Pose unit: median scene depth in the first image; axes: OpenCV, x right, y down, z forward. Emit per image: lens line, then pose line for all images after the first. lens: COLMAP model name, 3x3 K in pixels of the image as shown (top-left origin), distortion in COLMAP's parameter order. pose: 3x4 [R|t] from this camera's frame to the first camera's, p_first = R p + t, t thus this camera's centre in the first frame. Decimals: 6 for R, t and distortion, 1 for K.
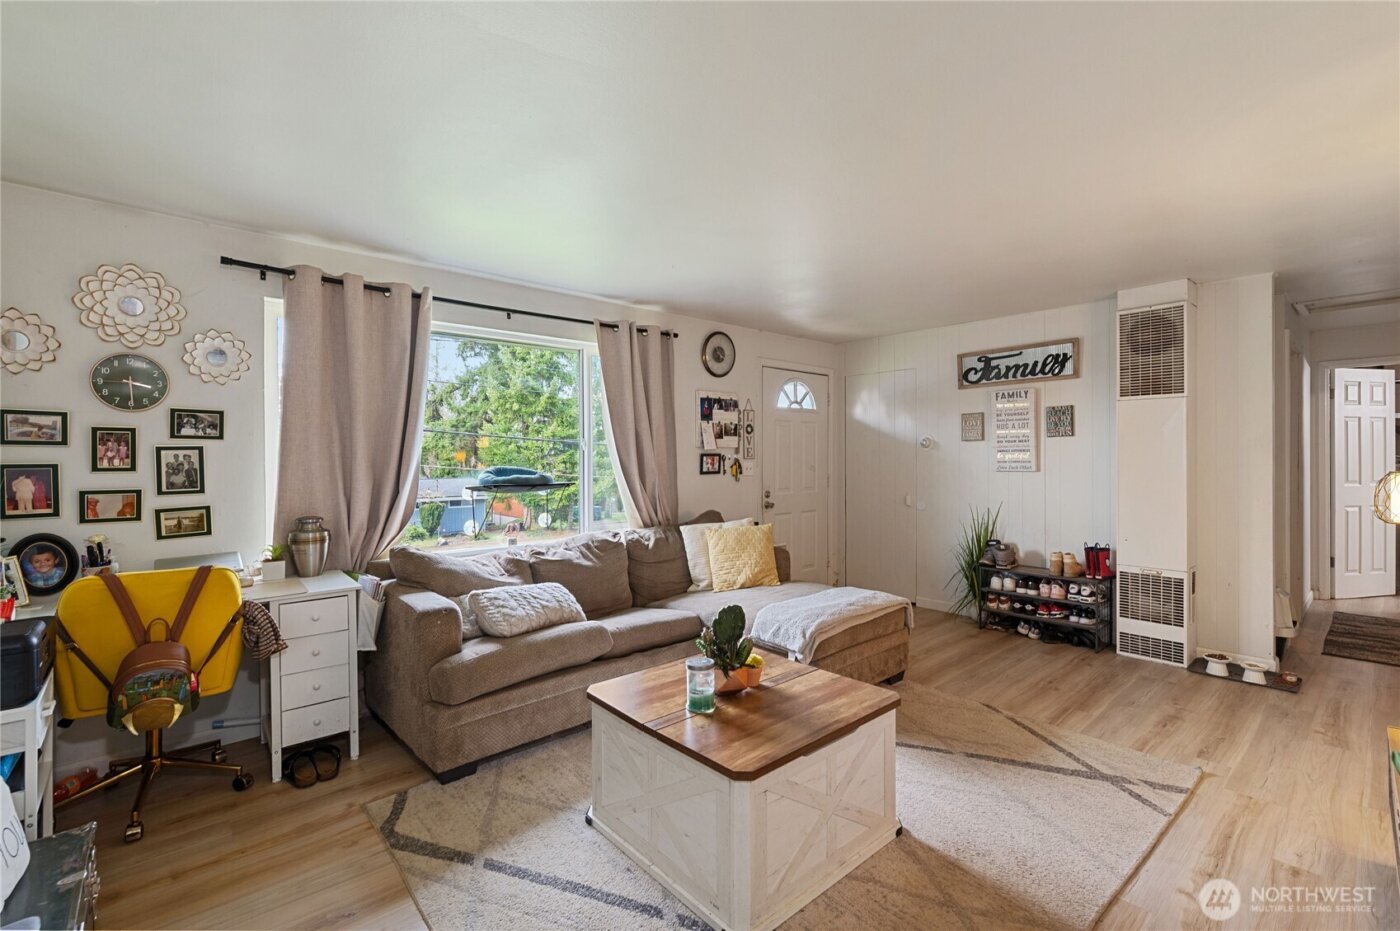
lens RADIAL K [[613.2, 0, 695.6], [0, 613.2, 457.6], [0, 0, 1]] dist [-0.008148, -0.000316]
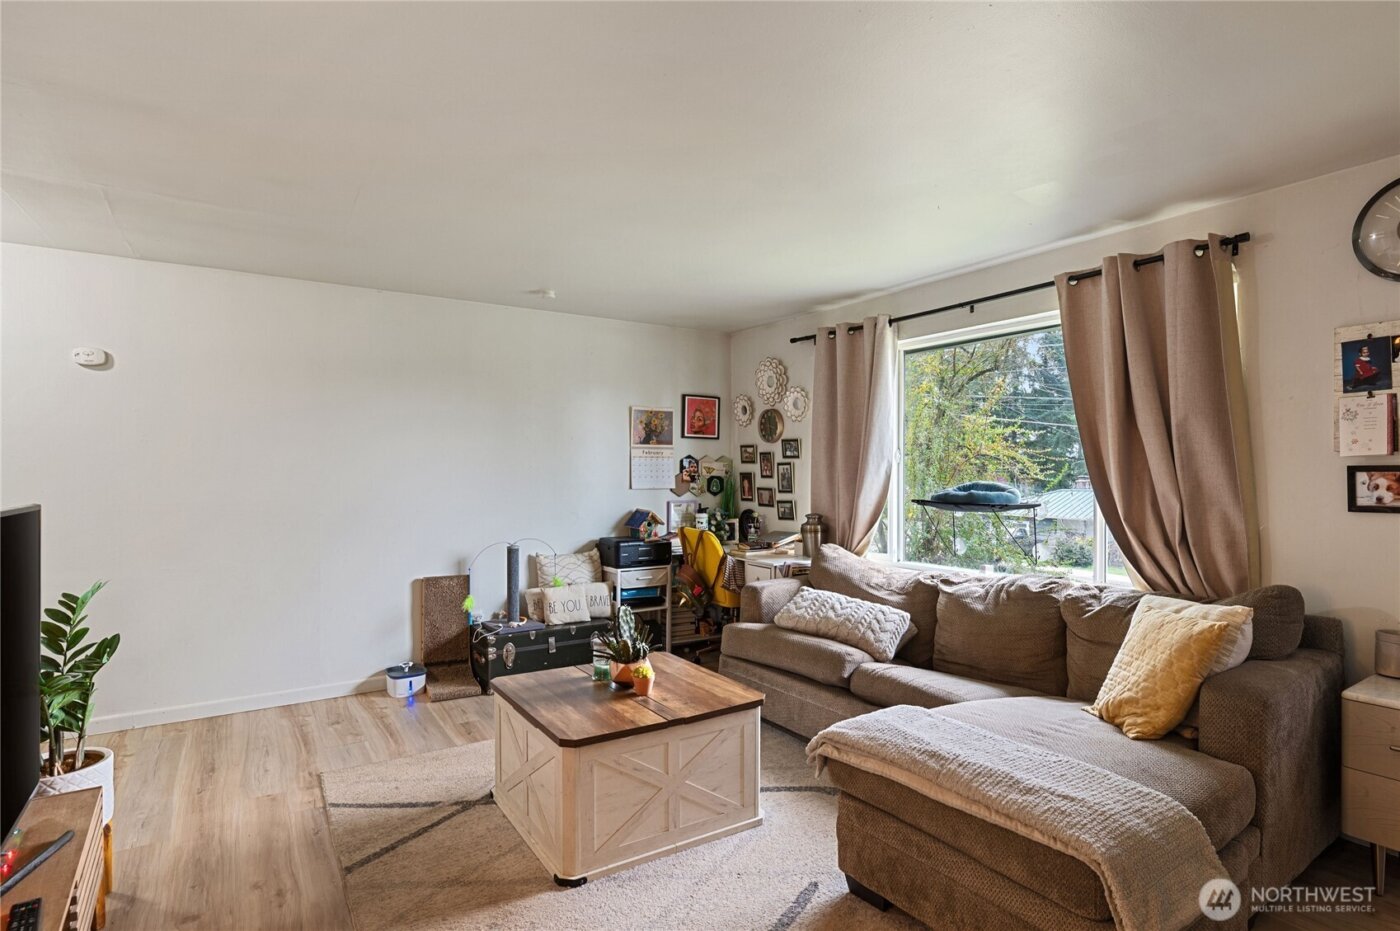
lens RADIAL K [[718.9, 0, 701.0], [0, 718.9, 471.9], [0, 0, 1]] dist [0.000843, 0.000889]
pose [[-0.139919, 0.009187, -0.990120, 0.950152], [0.000820, 0.999958, 0.009162, -0.010927], [0.990163, 0.000470, -0.139920, 0.944459]]
